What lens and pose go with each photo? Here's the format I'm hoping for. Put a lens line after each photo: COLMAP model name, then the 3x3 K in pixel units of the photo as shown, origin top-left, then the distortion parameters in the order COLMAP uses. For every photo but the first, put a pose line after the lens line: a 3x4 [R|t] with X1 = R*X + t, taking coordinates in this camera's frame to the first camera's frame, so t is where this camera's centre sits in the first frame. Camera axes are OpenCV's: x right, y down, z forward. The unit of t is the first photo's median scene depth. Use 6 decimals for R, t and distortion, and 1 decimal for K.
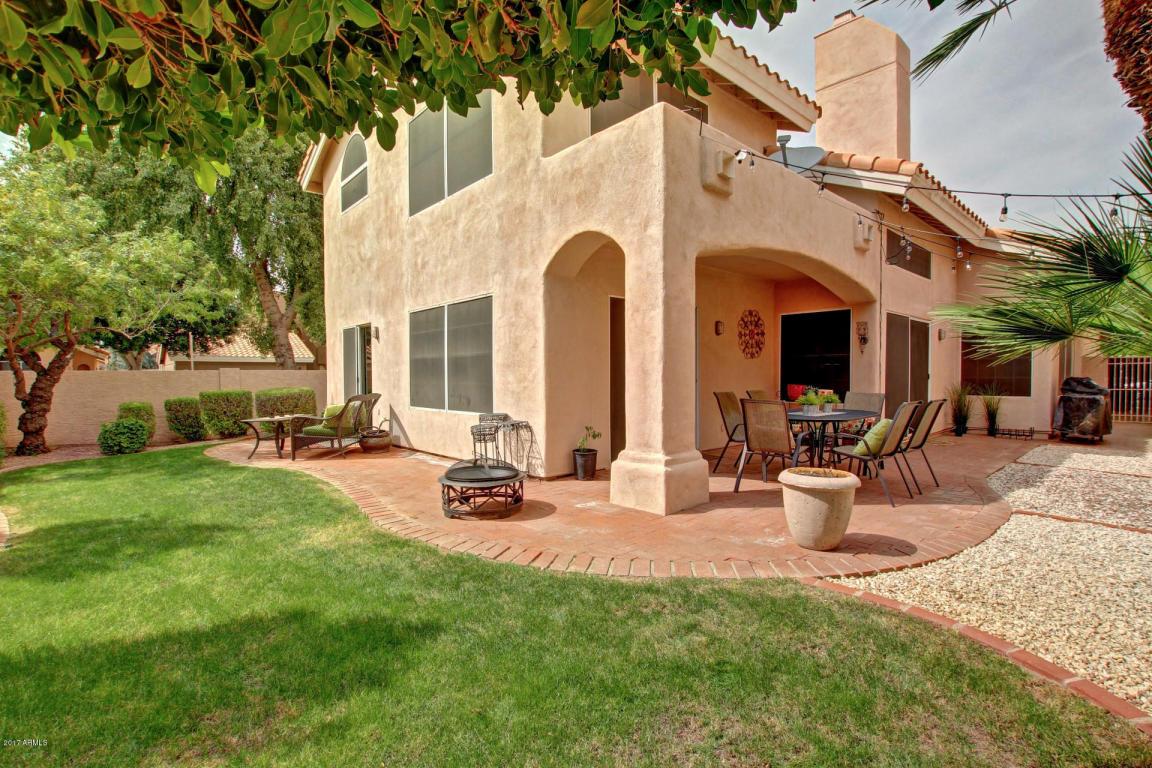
lens RADIAL K [[532.1, 0, 577.6], [0, 532.1, 392.1], [0, 0, 1]] dist [-0.028134, 0.001344]
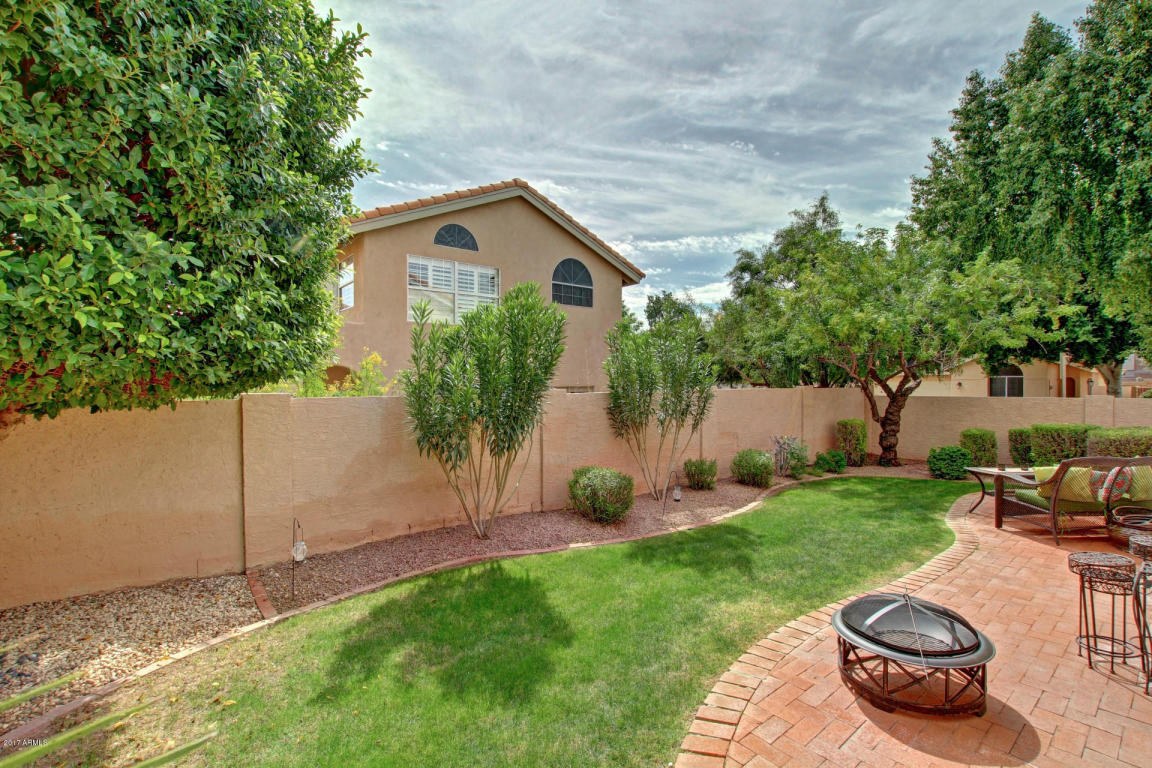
lens RADIAL K [[532.1, 0, 577.6], [0, 532.1, 392.1], [0, 0, 1]] dist [-0.028134, 0.001344]
pose [[-0.038015, 0.019876, -0.999079, 0.320428], [-0.028839, 0.999364, 0.020979, -0.088228], [0.998861, 0.029610, -0.037417, 0.458336]]
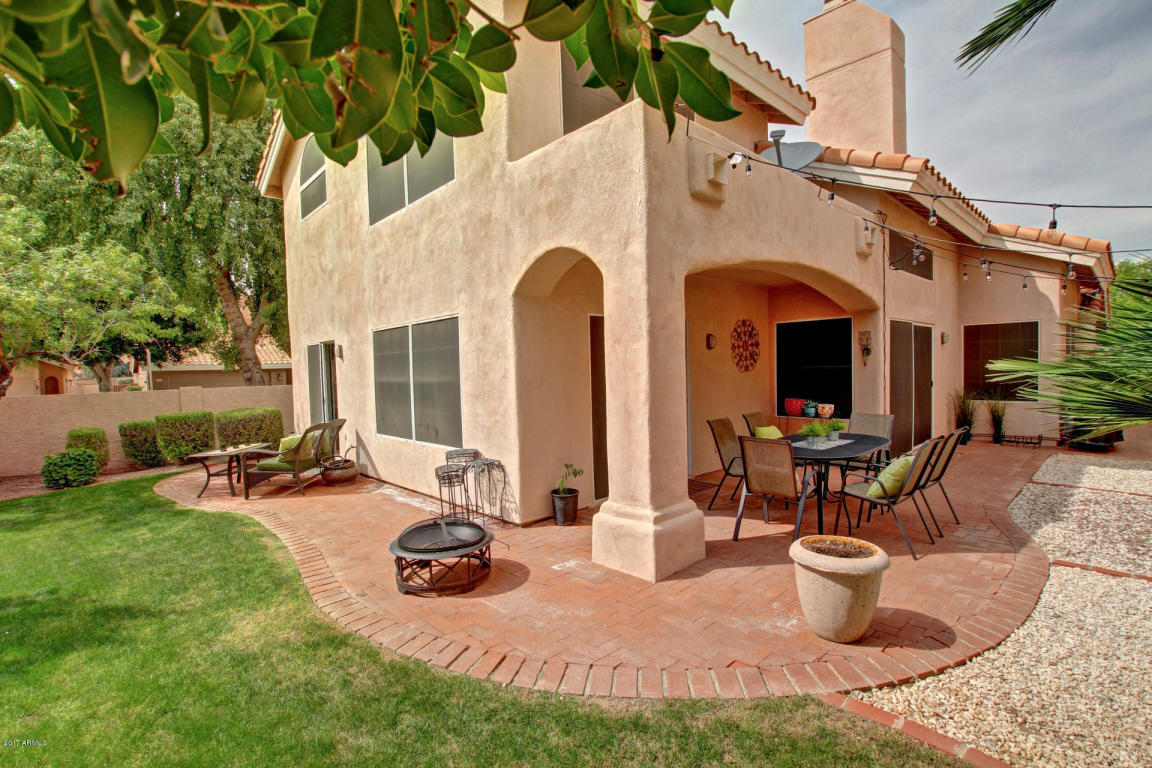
lens RADIAL K [[532.1, 0, 577.6], [0, 532.1, 392.1], [0, 0, 1]] dist [-0.028134, 0.001344]
pose [[0.999550, -0.023755, 0.018299, 0.021341], [0.023527, 0.999644, 0.012553, -0.062532], [-0.018591, -0.012116, 0.999754, 0.103678]]
